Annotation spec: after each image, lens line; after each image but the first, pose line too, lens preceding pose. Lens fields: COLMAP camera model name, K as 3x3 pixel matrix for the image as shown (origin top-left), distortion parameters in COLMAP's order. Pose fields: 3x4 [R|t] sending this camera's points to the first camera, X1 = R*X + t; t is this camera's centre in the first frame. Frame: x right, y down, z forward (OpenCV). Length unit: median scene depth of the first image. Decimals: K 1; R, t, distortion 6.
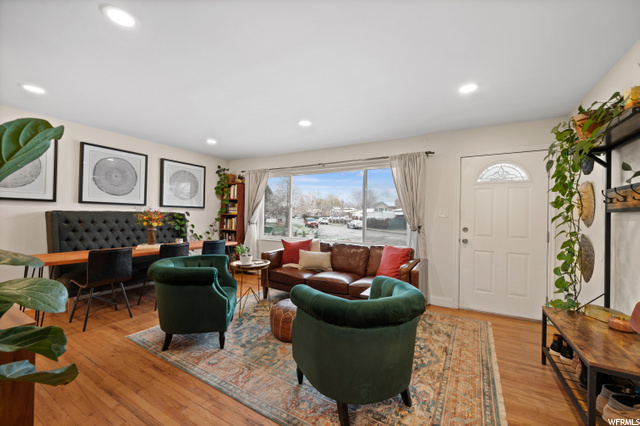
lens RADIAL K [[261.7, 0, 320.1], [0, 261.7, 216.0], [0, 0, 1]] dist [0.000004, -0.000068]
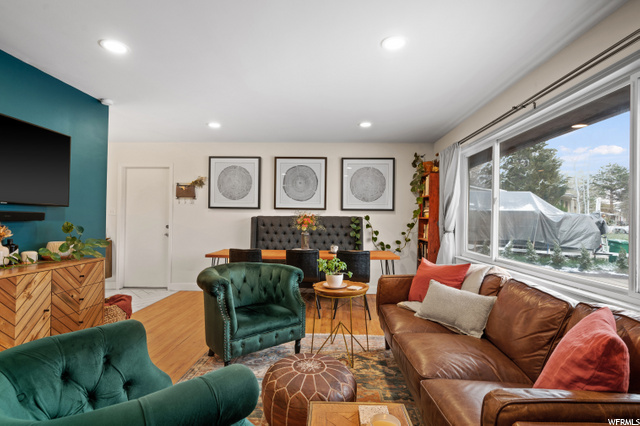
lens RADIAL K [[296.6, 0, 320.6], [0, 296.6, 229.4], [0, 0, 1]] dist [-0.000075, 0.000005]
pose [[0.480642, 0.018707, -0.876717, 0.293742], [-0.002420, 0.999797, 0.020007, 0.010994], [0.876913, -0.007494, 0.480590, 0.453865]]
